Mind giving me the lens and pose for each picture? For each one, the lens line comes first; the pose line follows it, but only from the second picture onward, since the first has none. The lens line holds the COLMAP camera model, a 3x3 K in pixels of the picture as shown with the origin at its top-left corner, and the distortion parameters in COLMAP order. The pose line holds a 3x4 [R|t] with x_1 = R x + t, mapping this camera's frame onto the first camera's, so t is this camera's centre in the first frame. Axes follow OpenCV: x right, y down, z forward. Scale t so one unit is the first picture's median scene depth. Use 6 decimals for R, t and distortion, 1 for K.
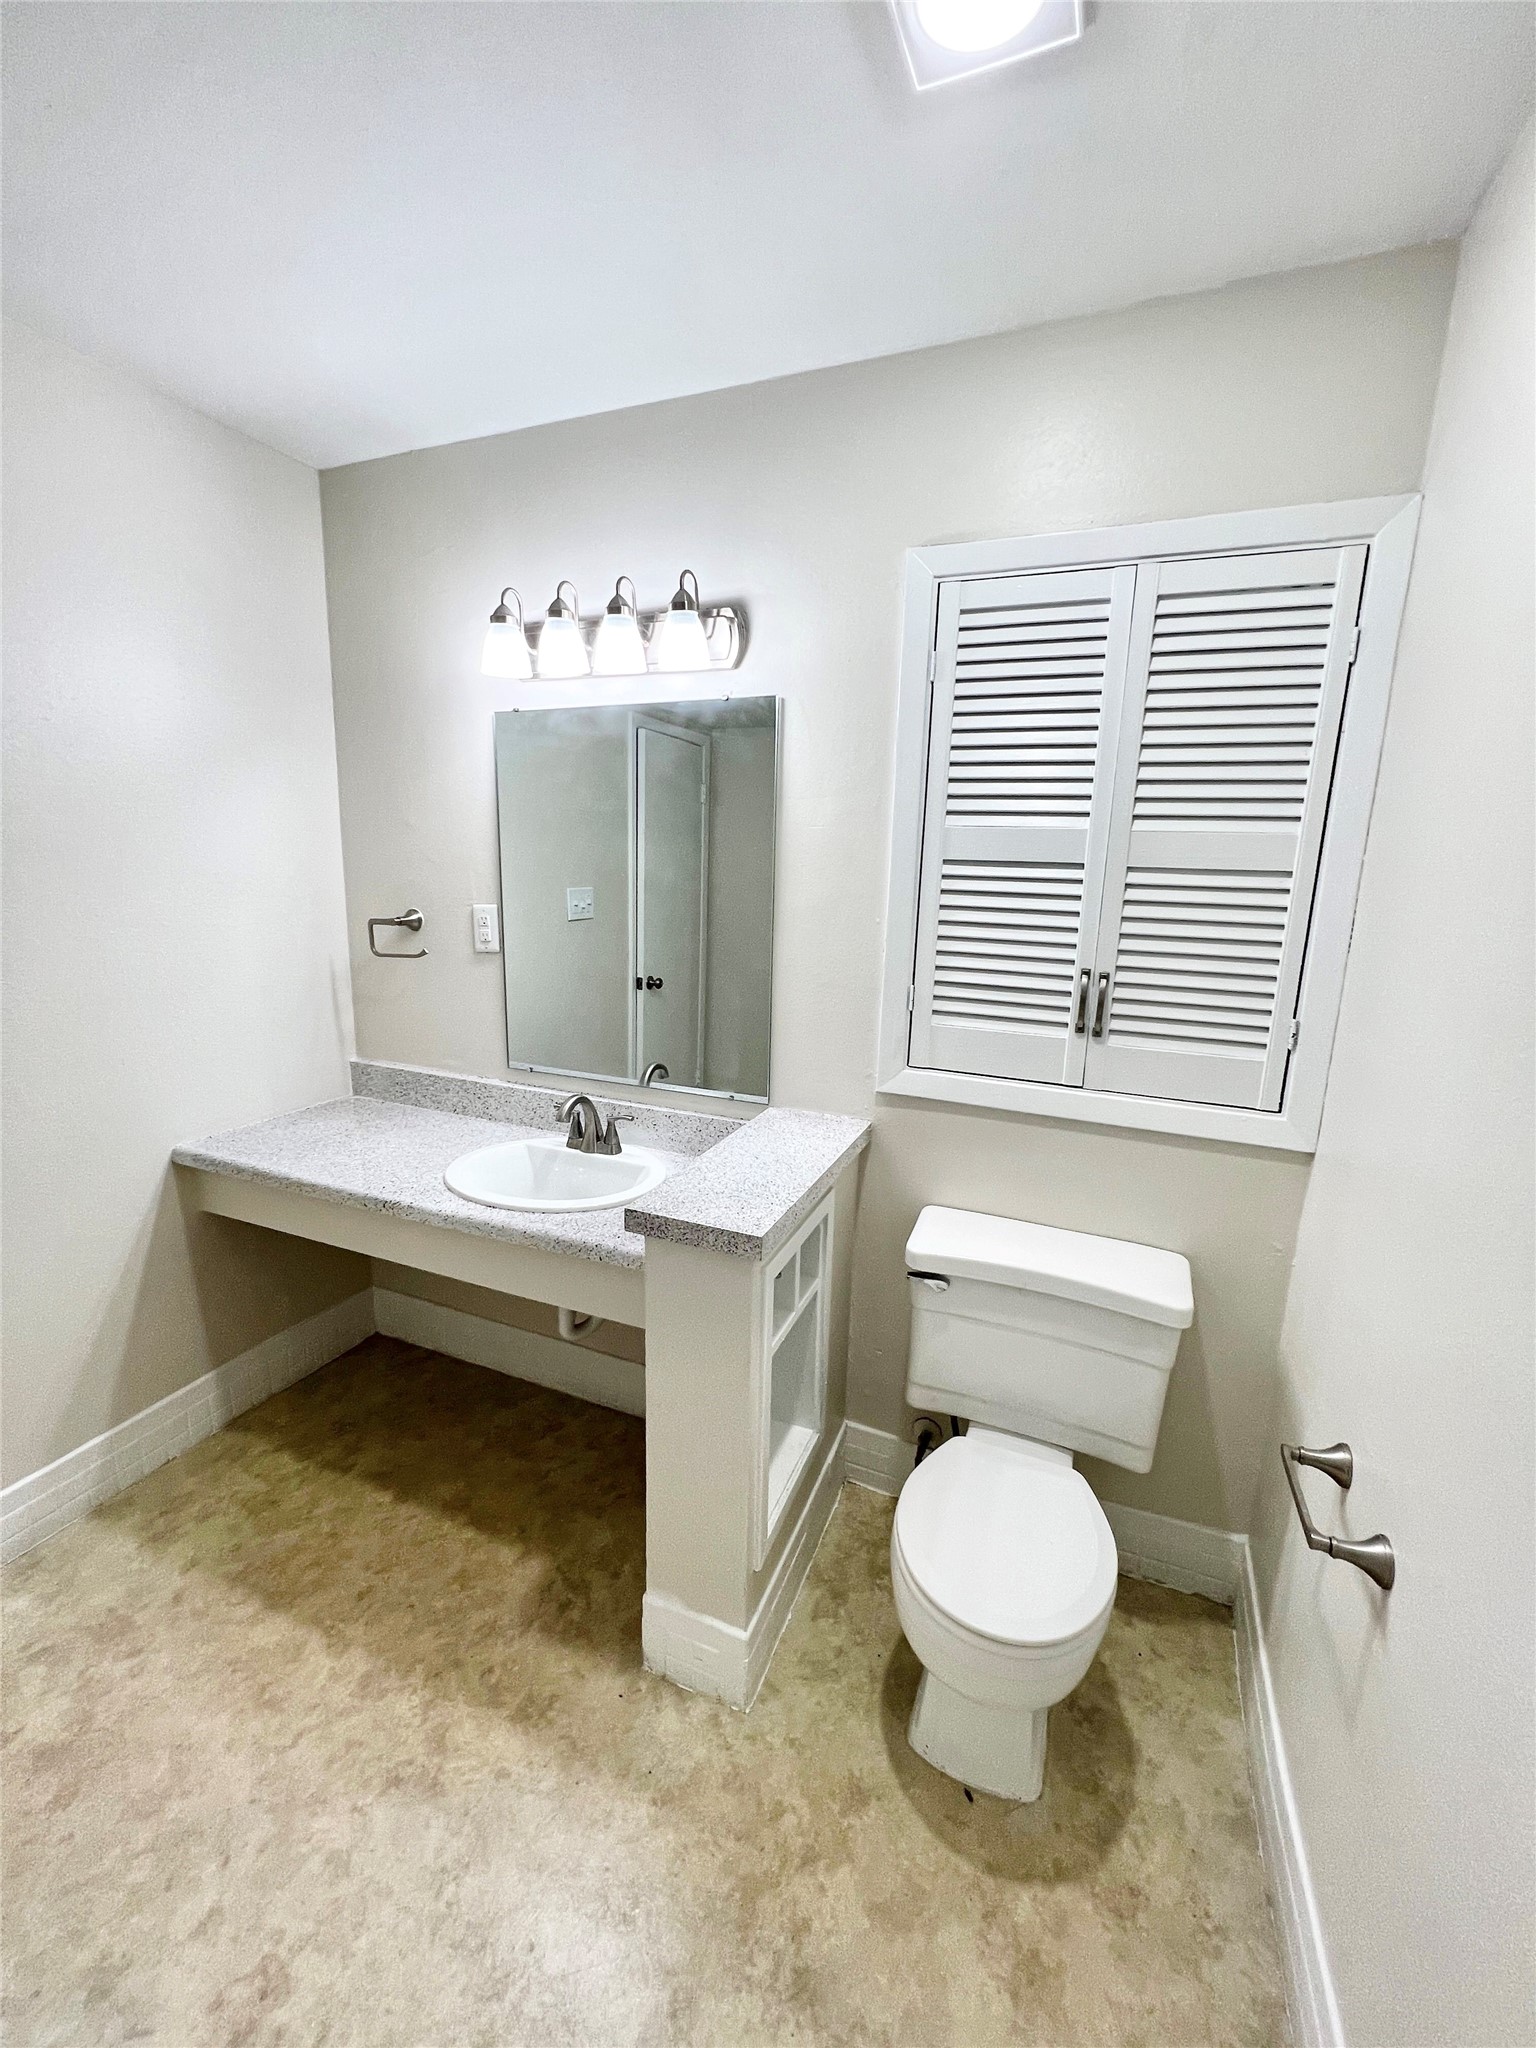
lens RADIAL K [[817.8, 0, 768.0], [0, 817.8, 1024.0], [0, 0, 1]] dist [-0.001485, 0.000699]
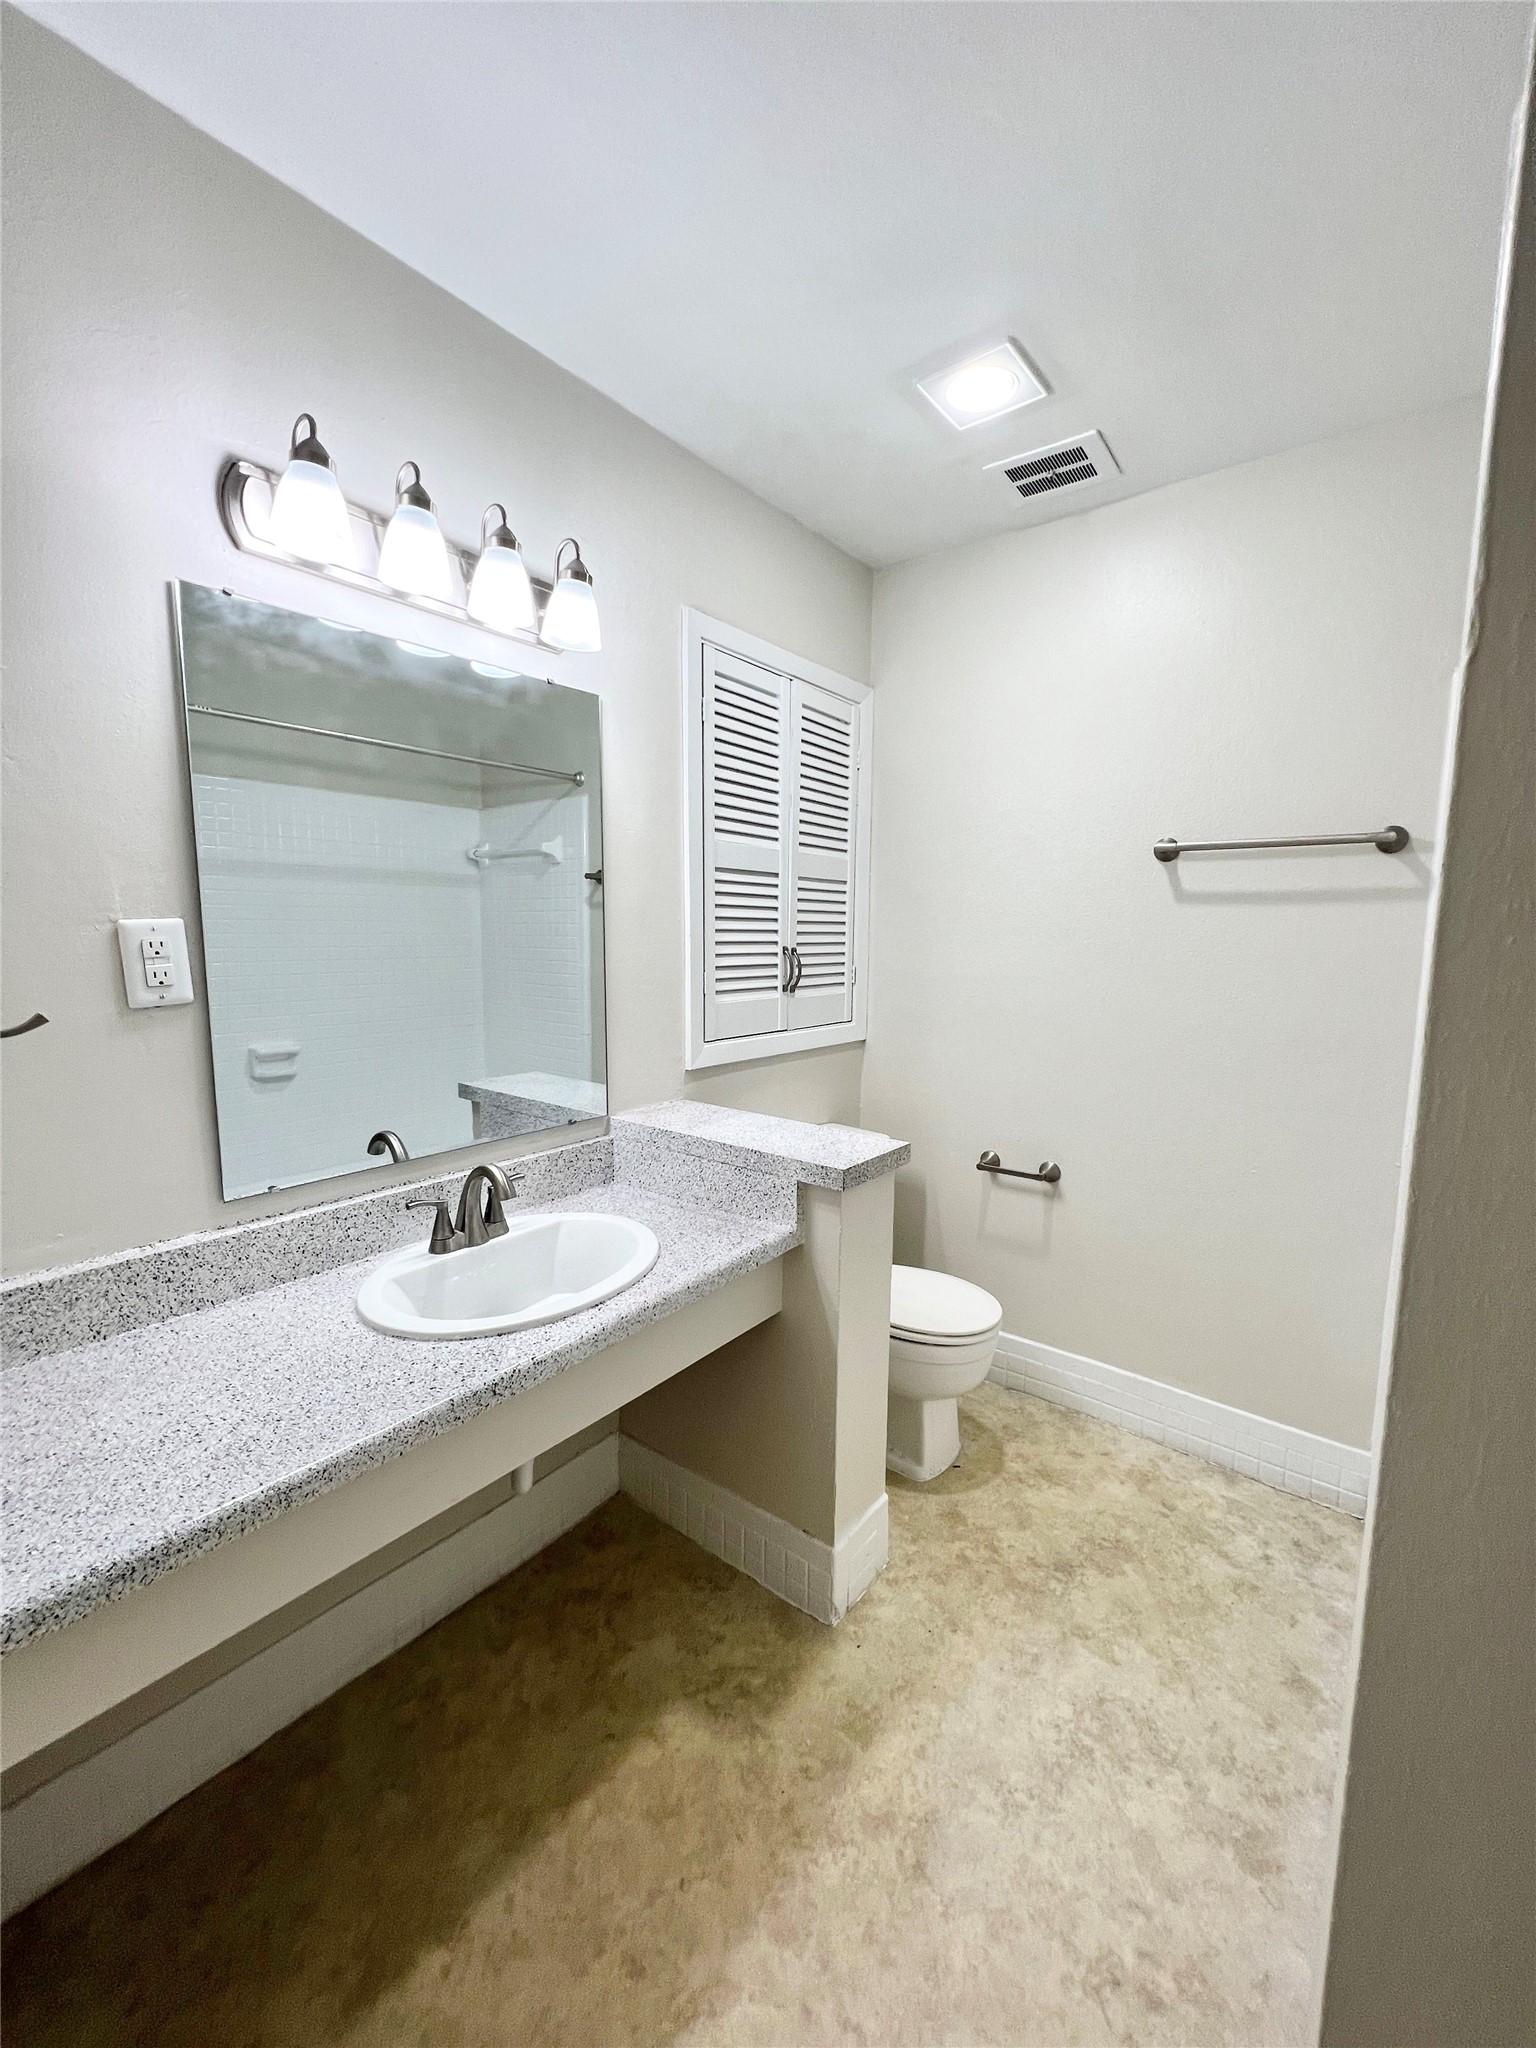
lens RADIAL K [[817.8, 0, 768.0], [0, 817.8, 1024.0], [0, 0, 1]] dist [-0.001485, 0.000699]
pose [[0.281105, -0.137192, 0.949820, -1.031915], [0.187763, 0.978463, 0.085760, -0.064965], [-0.941130, 0.154233, 0.300811, 0.631565]]
